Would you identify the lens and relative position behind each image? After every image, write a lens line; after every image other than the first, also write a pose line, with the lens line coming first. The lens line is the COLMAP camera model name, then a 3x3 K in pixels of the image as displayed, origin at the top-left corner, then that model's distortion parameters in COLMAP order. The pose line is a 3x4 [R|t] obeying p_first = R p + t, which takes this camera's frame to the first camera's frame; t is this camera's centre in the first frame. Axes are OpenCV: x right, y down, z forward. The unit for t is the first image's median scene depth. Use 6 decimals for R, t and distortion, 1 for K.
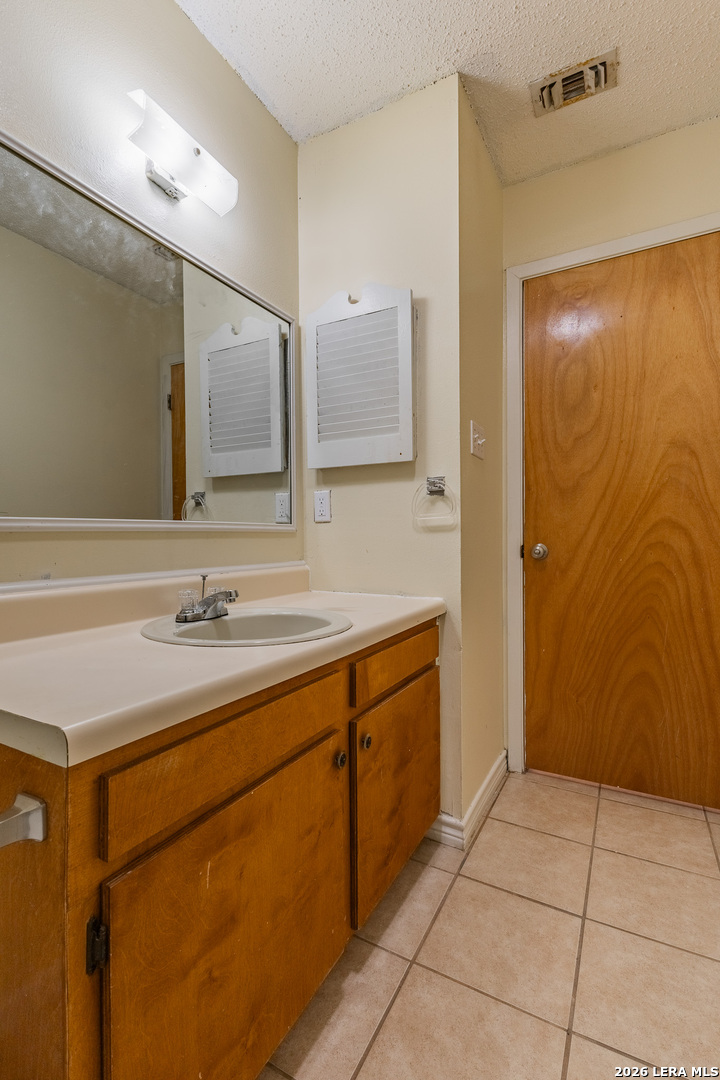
lens RADIAL K [[493.8, 0, 354.6], [0, 493.8, 539.8], [0, 0, 1]] dist [0.009988, -0.003774]
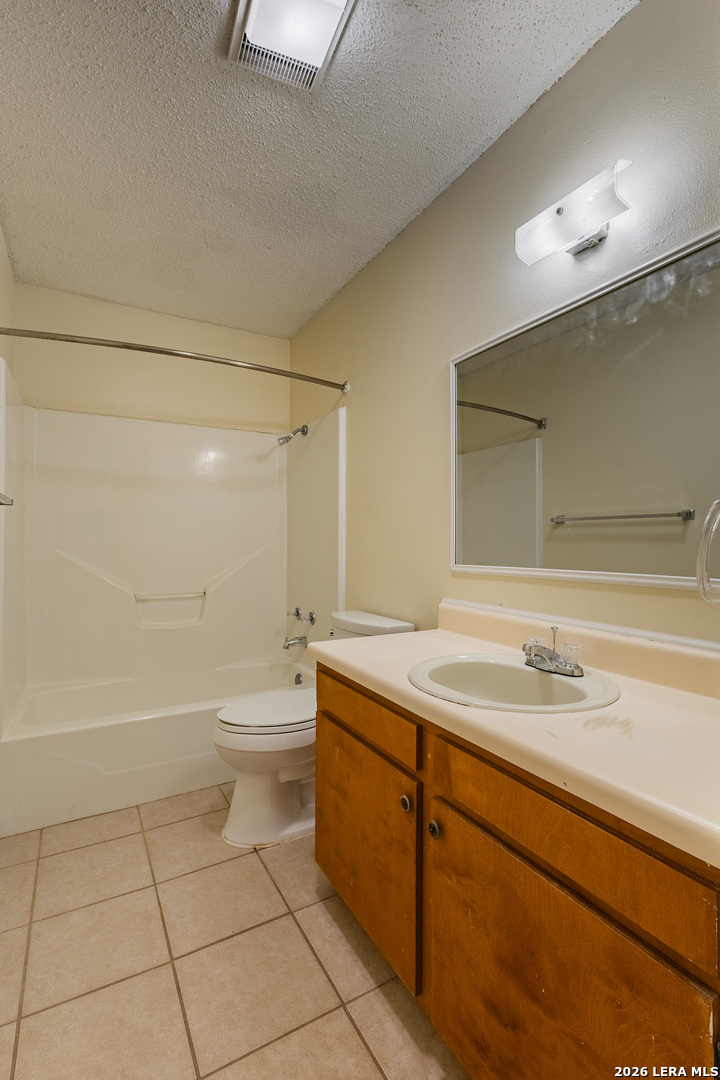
lens RADIAL K [[493.8, 0, 360.1], [0, 493.8, 538.1], [0, 0, 1]] dist [0.009988, -0.003774]
pose [[-0.522567, -0.002505, -0.852595, 0.600683], [-0.006805, 0.999976, 0.001233, -0.086136], [0.852571, 0.006446, -0.522572, 0.934309]]
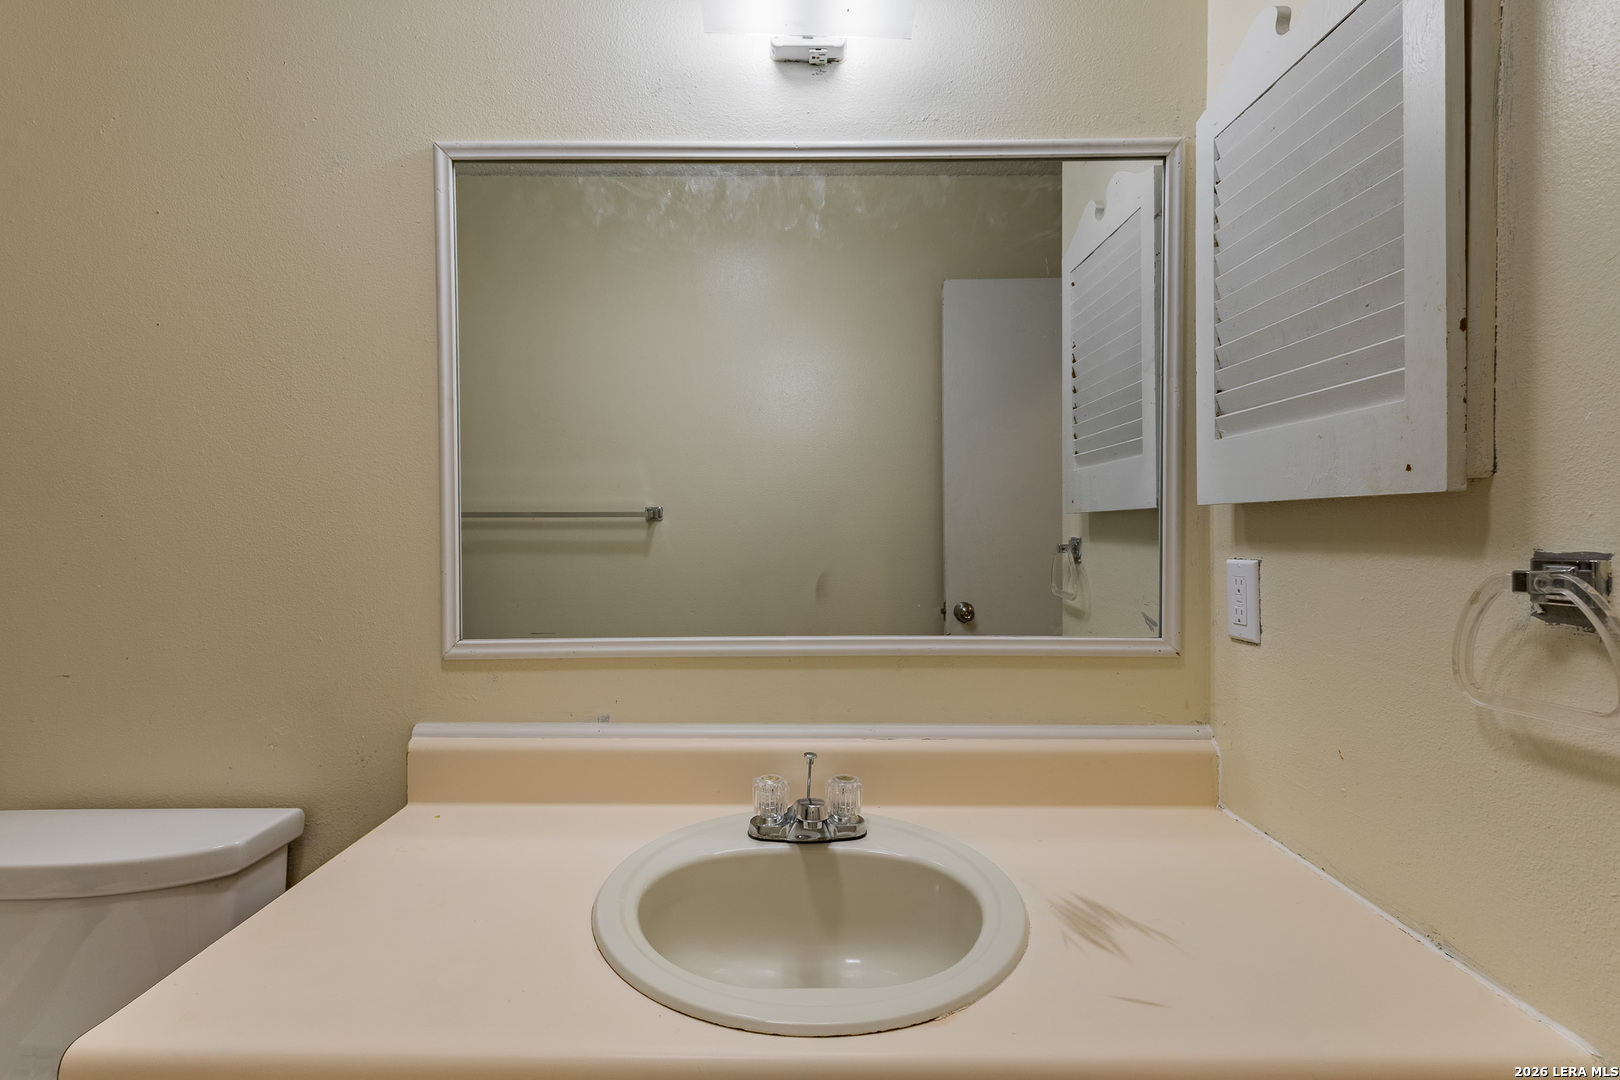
lens RADIAL K [[740.7, 0, 793.4], [0, 740.7, 538.4], [0, 0, 1]] dist [0.009988, -0.003774]
pose [[0.481517, 0.014395, -0.876319, 0.304215], [-0.006633, 0.999896, 0.012781, -0.135322], [0.876412, -0.000342, 0.481562, 0.469978]]
